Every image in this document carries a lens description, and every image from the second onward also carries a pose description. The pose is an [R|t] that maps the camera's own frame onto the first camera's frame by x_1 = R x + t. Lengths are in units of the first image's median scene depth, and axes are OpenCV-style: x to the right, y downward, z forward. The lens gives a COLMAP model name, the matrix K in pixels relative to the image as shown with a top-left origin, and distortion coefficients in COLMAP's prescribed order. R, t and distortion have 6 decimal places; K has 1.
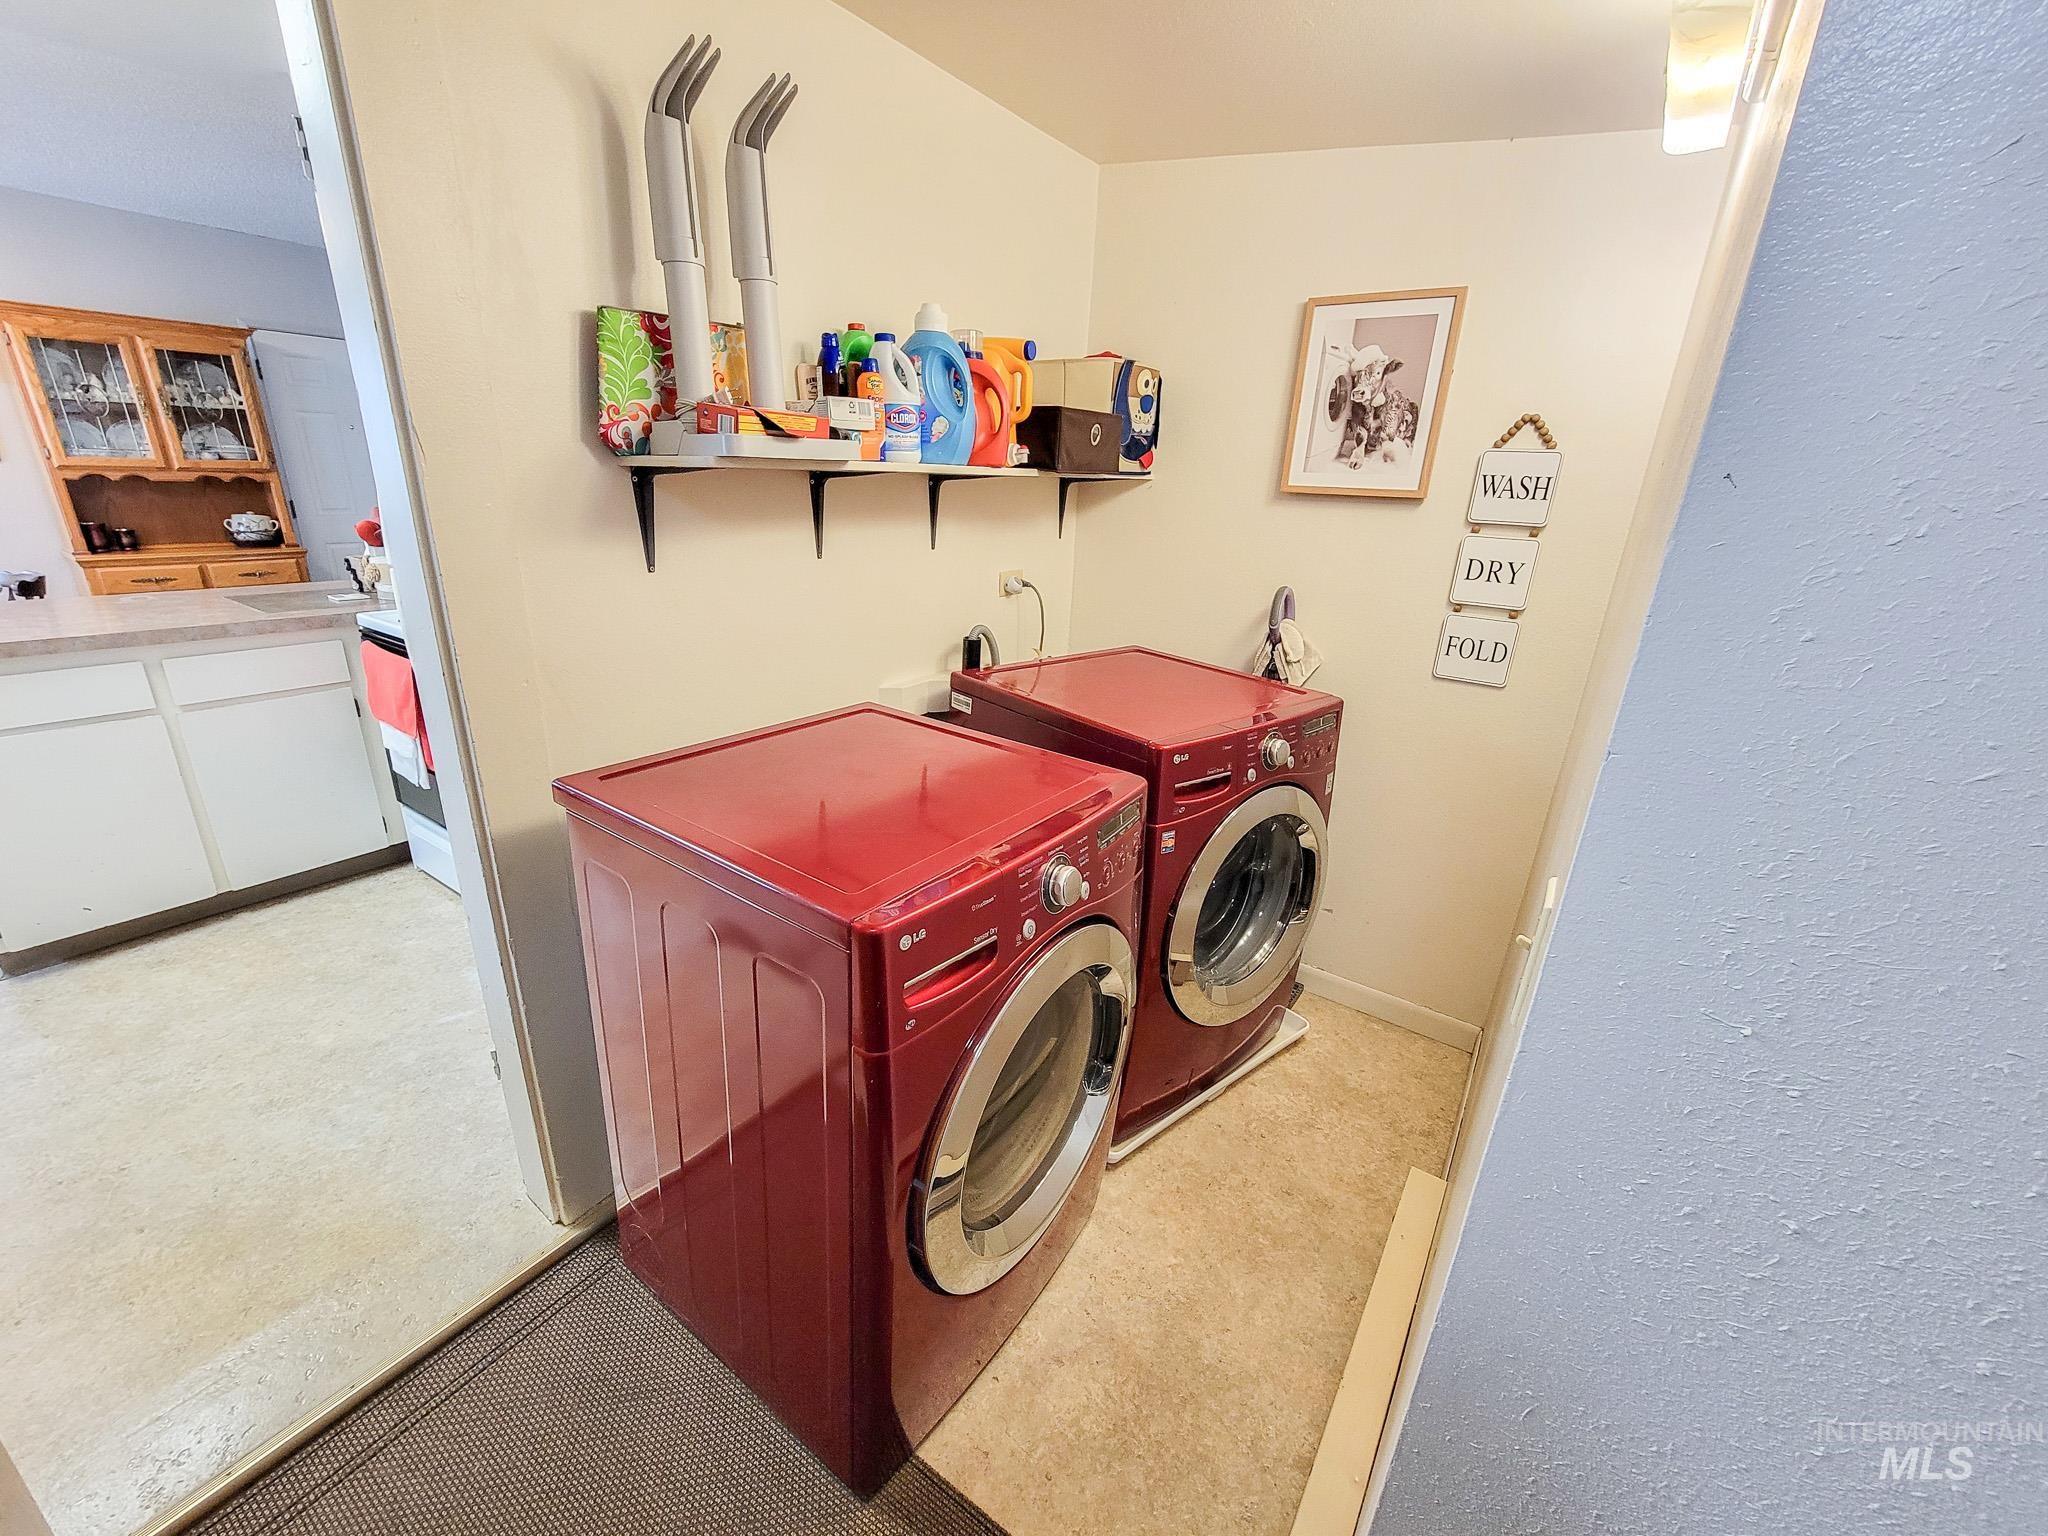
lens RADIAL K [[828.7, 0, 1024.0], [0, 828.7, 768.0], [0, 0, 1]] dist [0.003449, 0.000166]
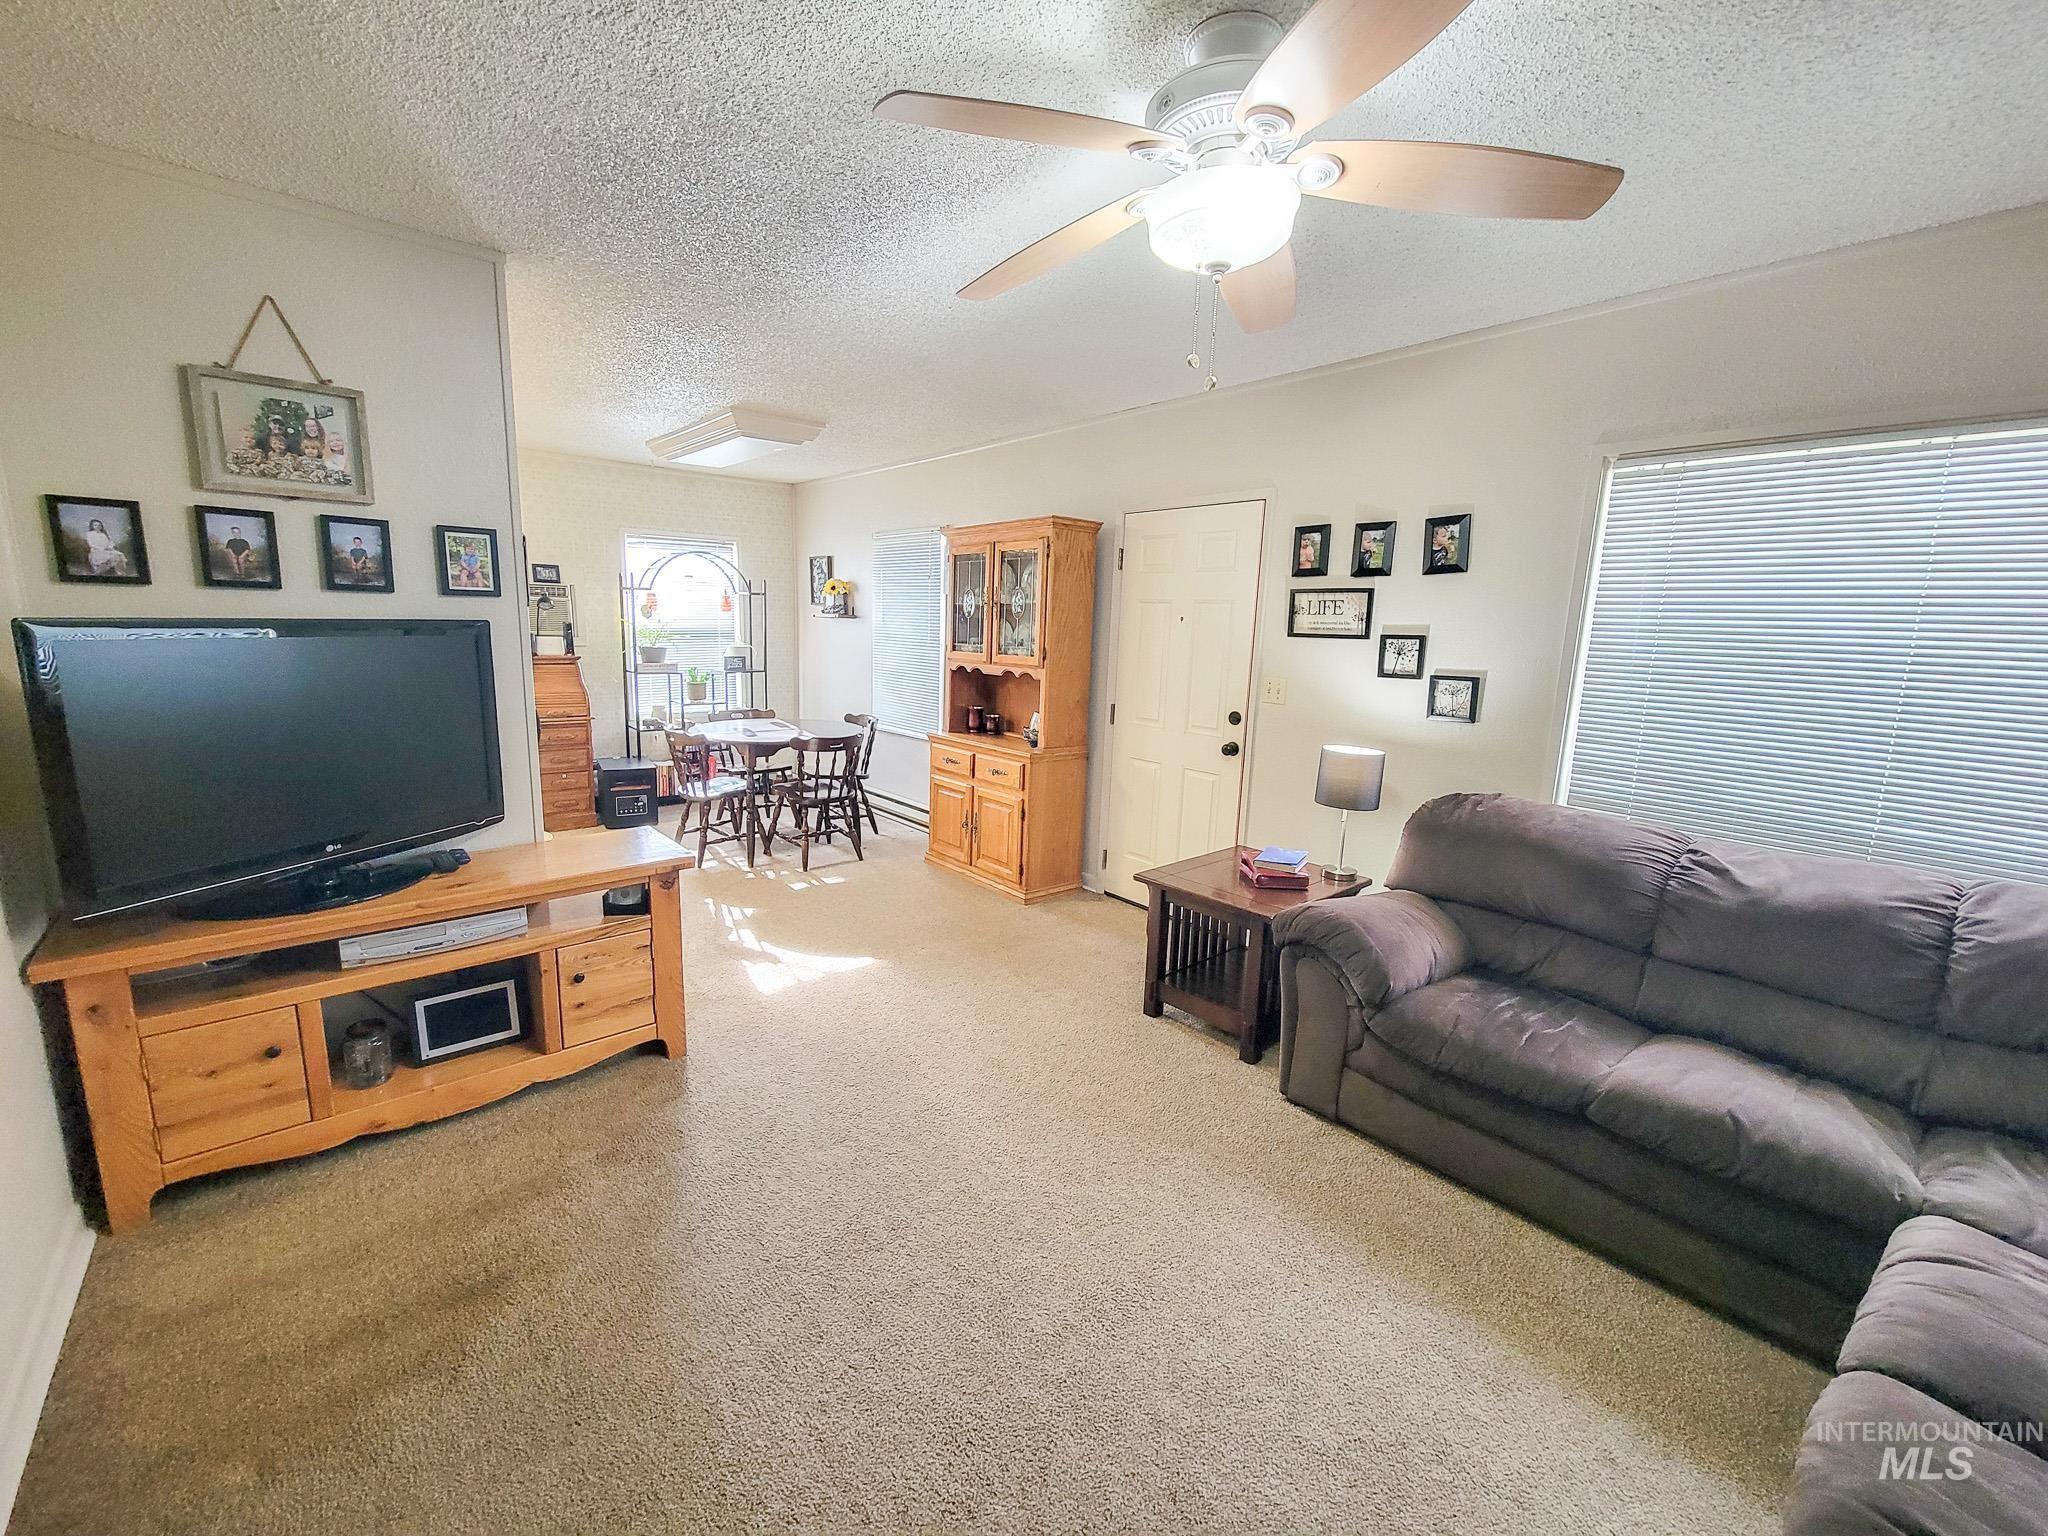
lens RADIAL K [[838.7, 0, 1010.0], [0, 838.7, 767.3], [0, 0, 1]] dist [0.000093, -0.000074]
pose [[-0.262659, 0.114201, -0.958107, -0.033791], [-0.365631, 0.907138, 0.208361, -0.472712], [0.892930, 0.405041, -0.196513, 1.292238]]
